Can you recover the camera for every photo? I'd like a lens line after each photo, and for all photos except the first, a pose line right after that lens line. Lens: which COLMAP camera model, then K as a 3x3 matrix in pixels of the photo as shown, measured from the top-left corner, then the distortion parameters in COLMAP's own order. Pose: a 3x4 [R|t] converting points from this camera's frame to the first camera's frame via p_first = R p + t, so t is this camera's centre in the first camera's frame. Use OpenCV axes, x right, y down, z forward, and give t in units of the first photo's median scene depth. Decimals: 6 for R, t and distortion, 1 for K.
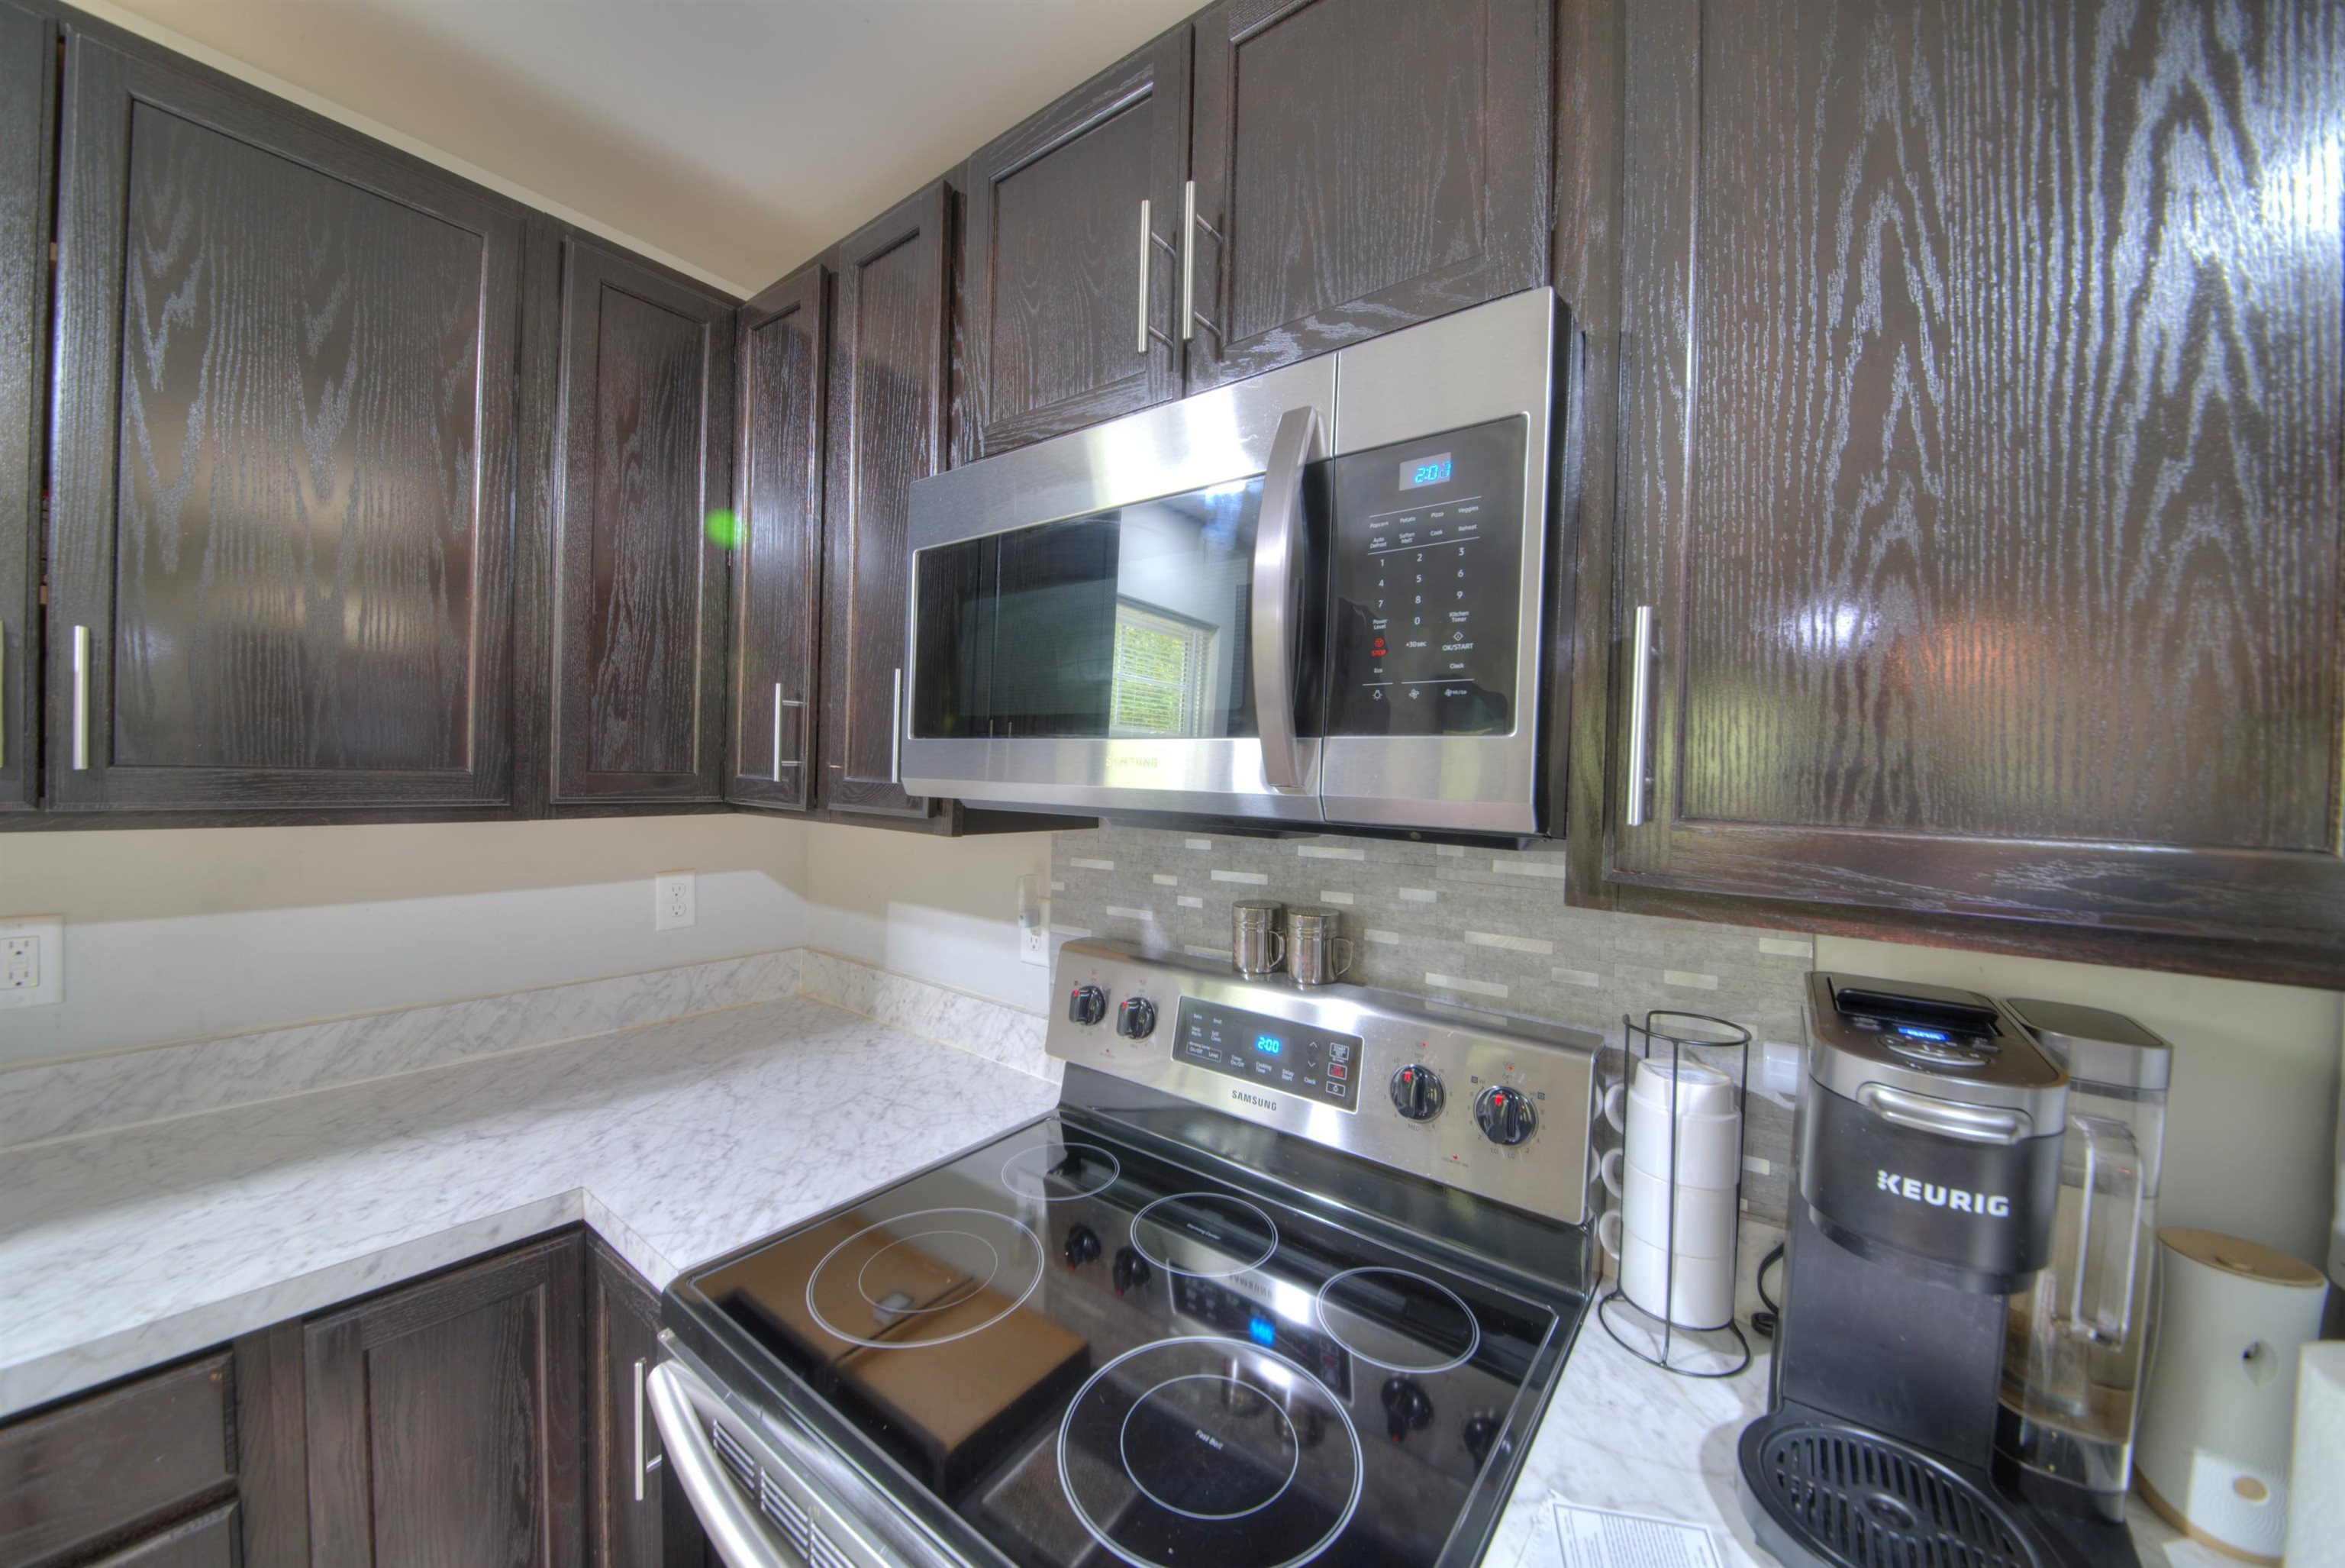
lens RADIAL K [[826.1, 0, 1168.2], [0, 826.1, 784.2], [0, 0, 1]] dist [0.000660, -0.007950]
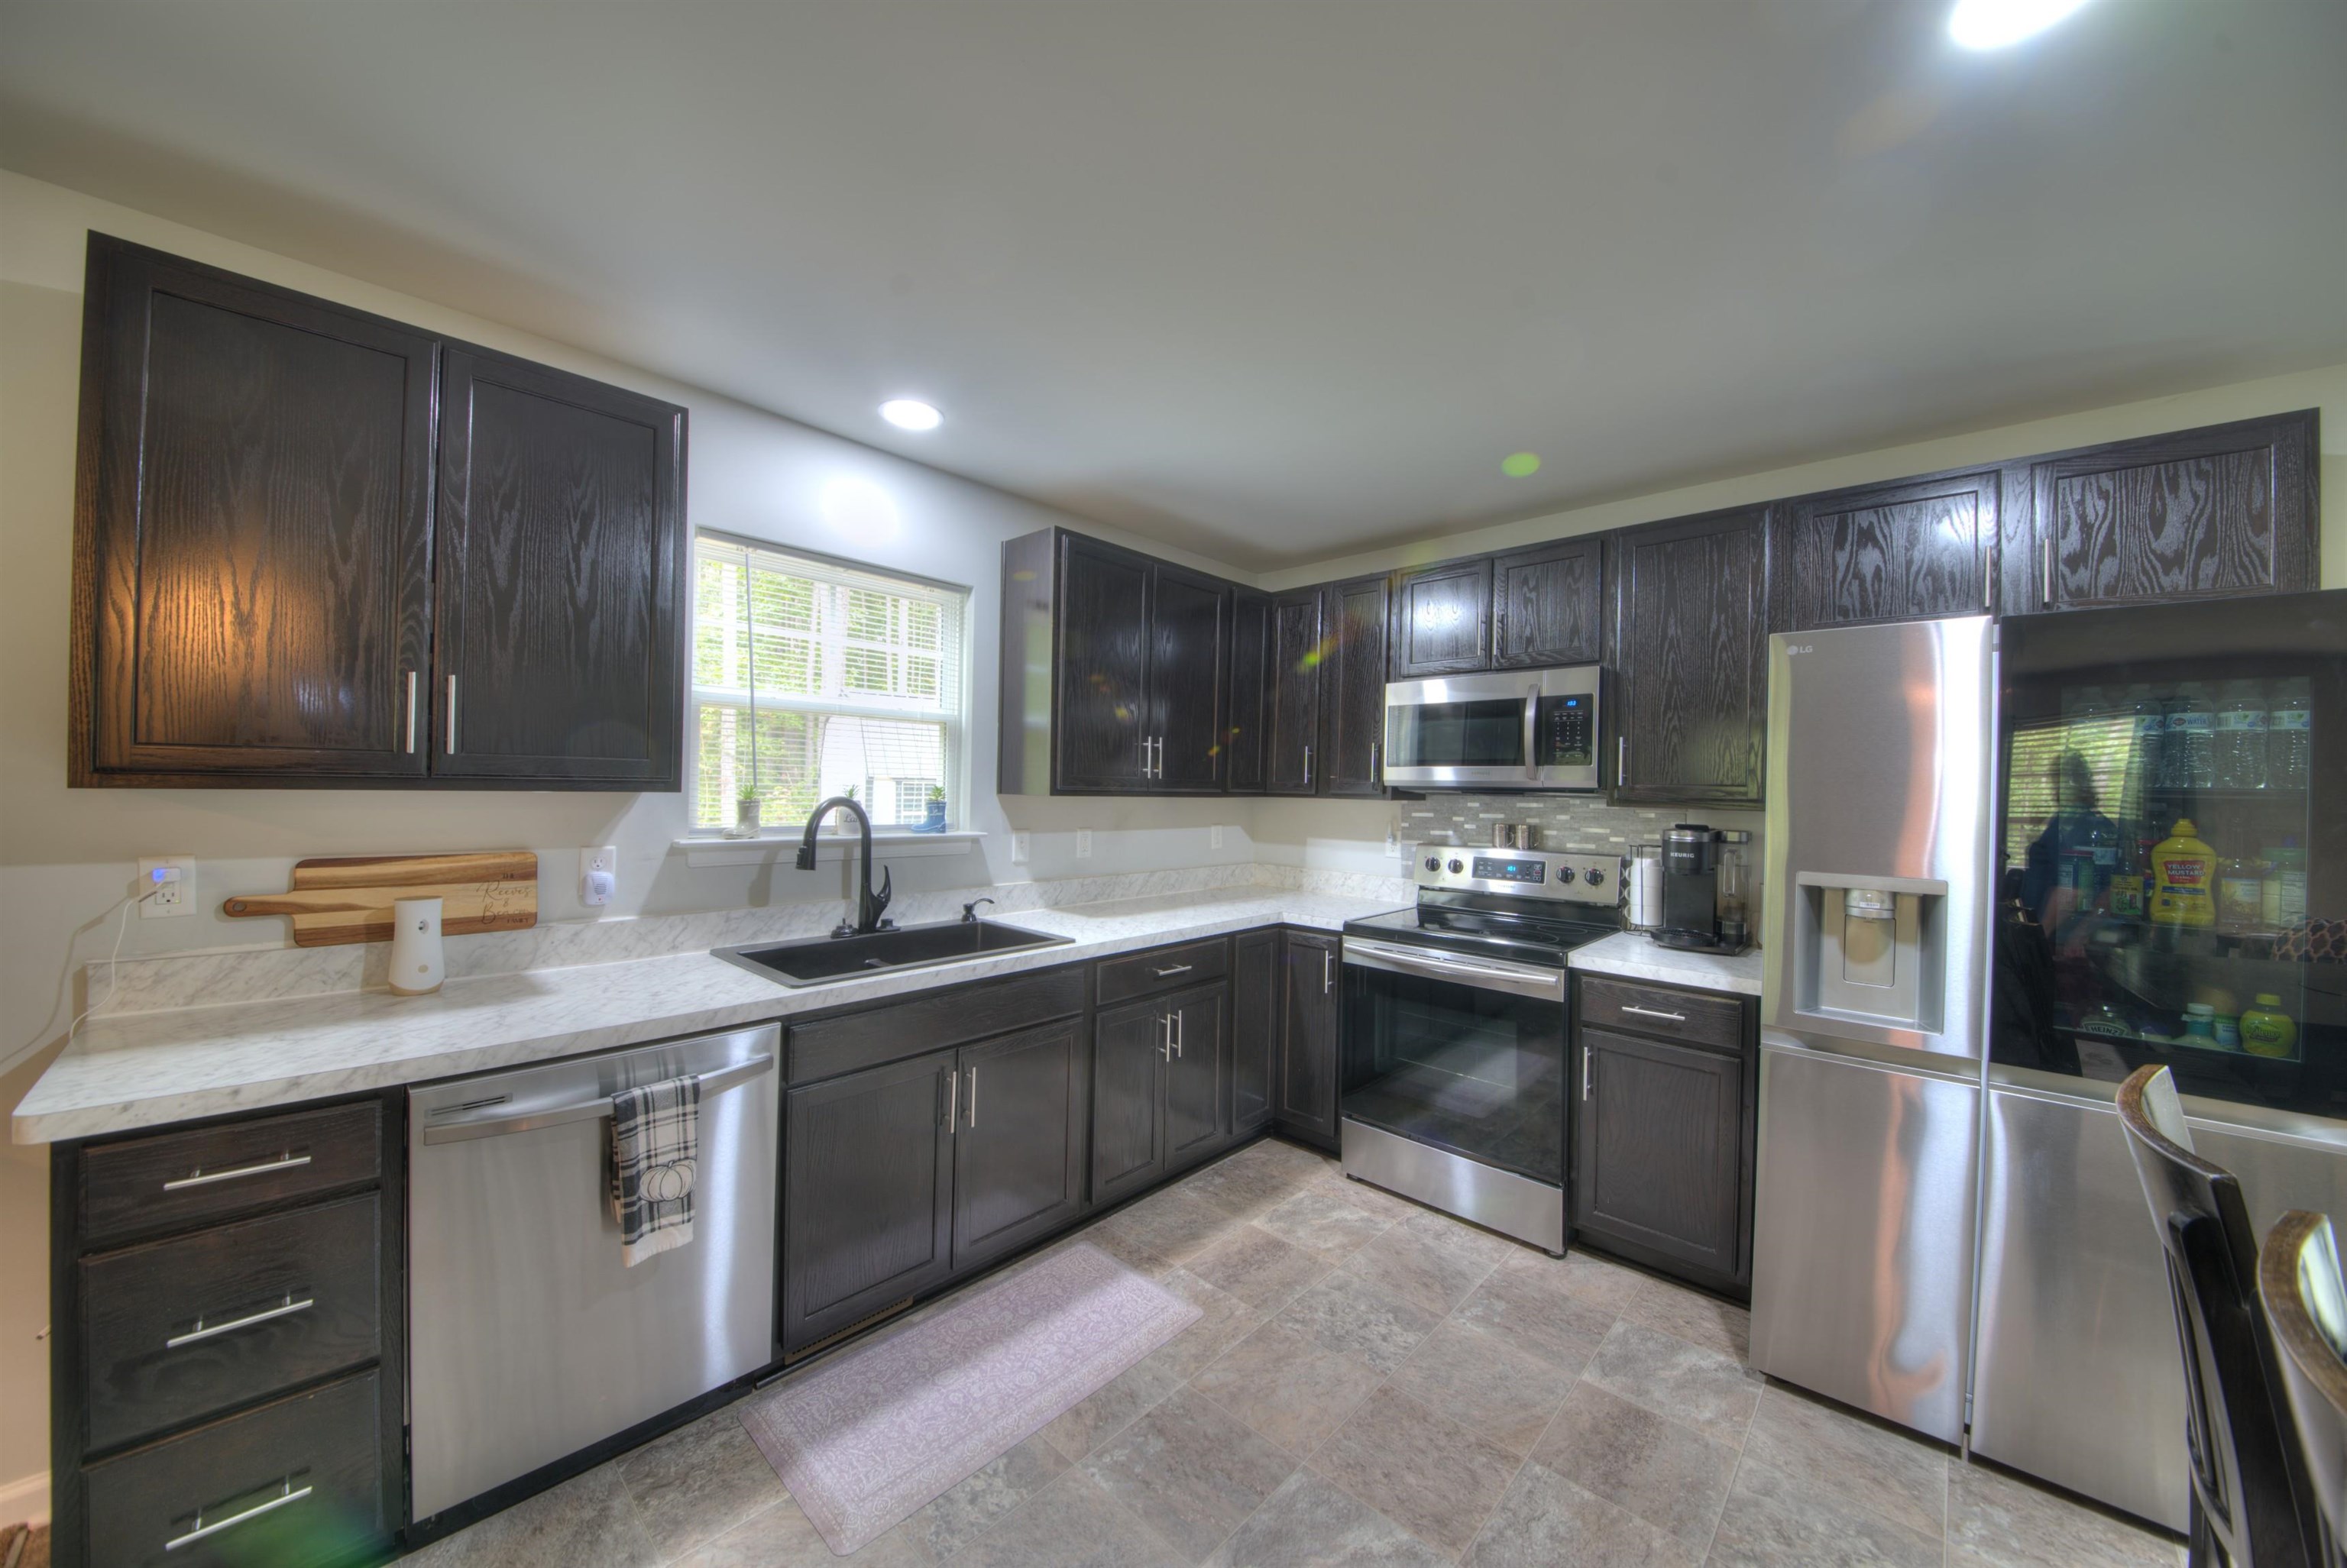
lens RADIAL K [[826.7, 0, 1169.2], [0, 826.7, 784.2], [0, 0, 1]] dist [0.000660, -0.007950]
pose [[0.995471, -0.008562, -0.094681, -0.772166], [0.006614, 0.999760, -0.020867, 0.063853], [0.094837, 0.020146, 0.995289, -1.965279]]
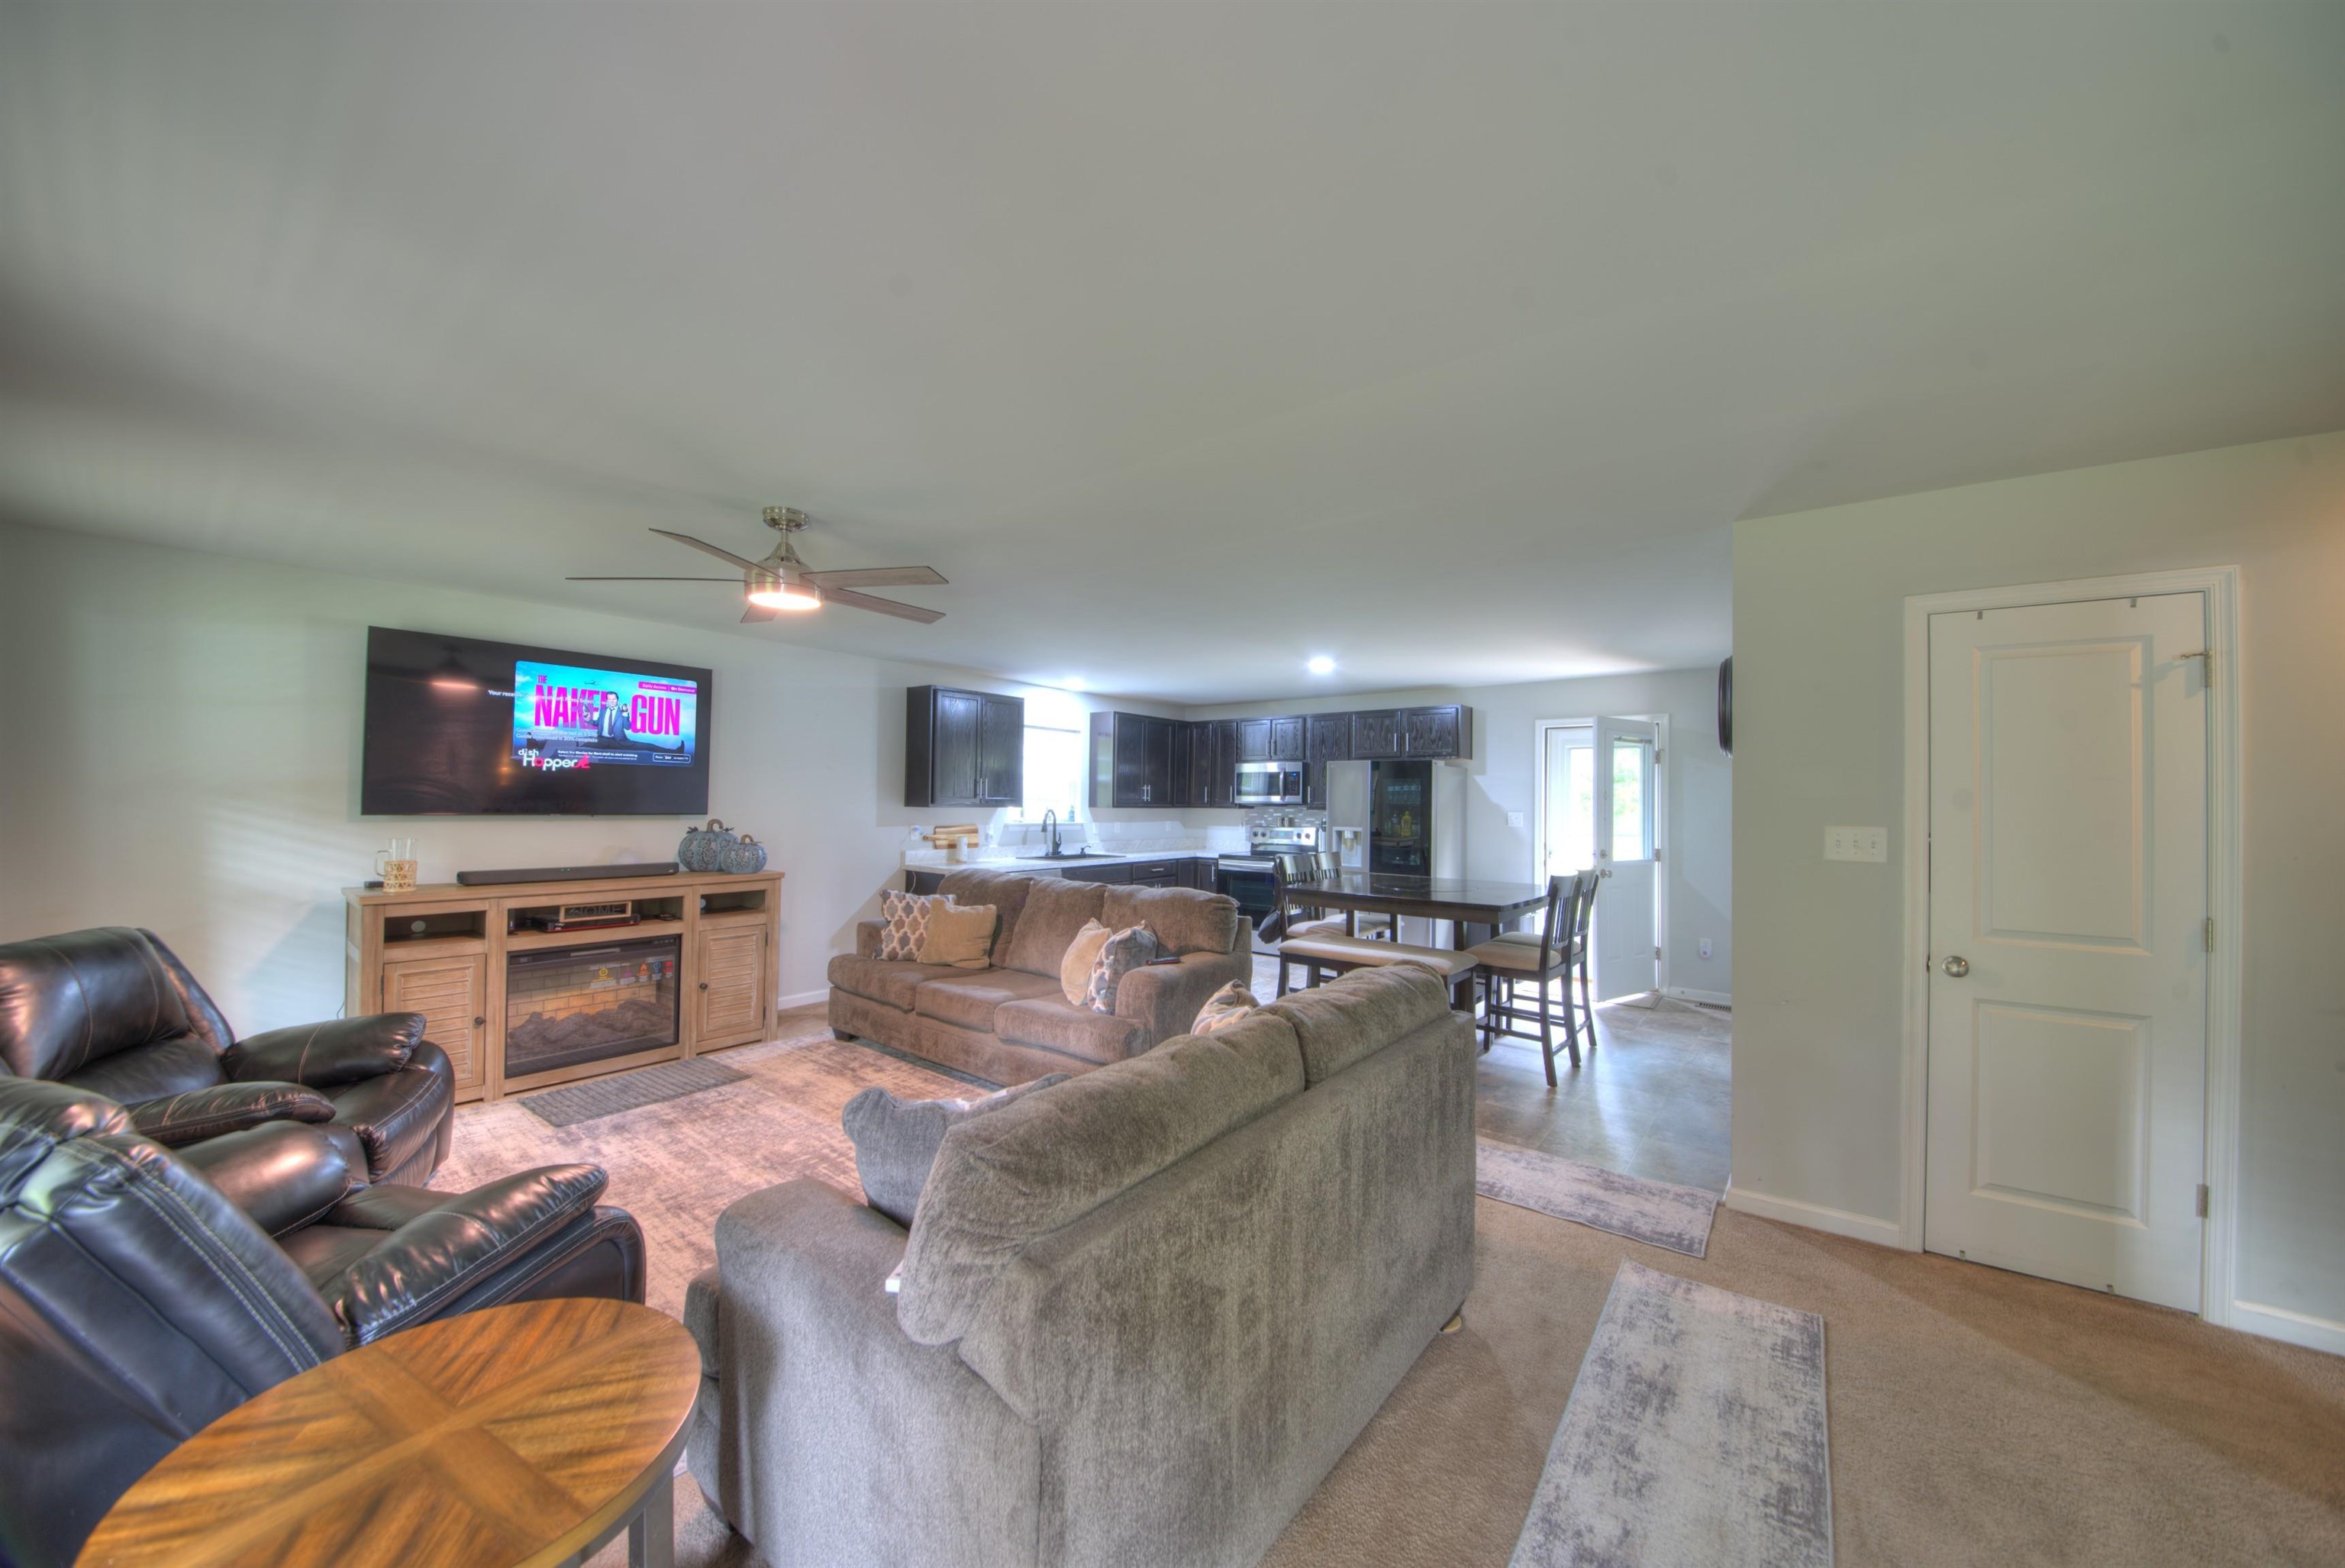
lens RADIAL K [[819.2, 0, 1184.4], [0, 819.2, 788.3], [0, 0, 1]] dist [0.000339, -0.007666]
pose [[0.999793, -0.015460, 0.013212, -0.849176], [0.015852, 0.999420, -0.030145, 0.097184], [-0.012738, 0.030348, 0.999458, -6.408287]]
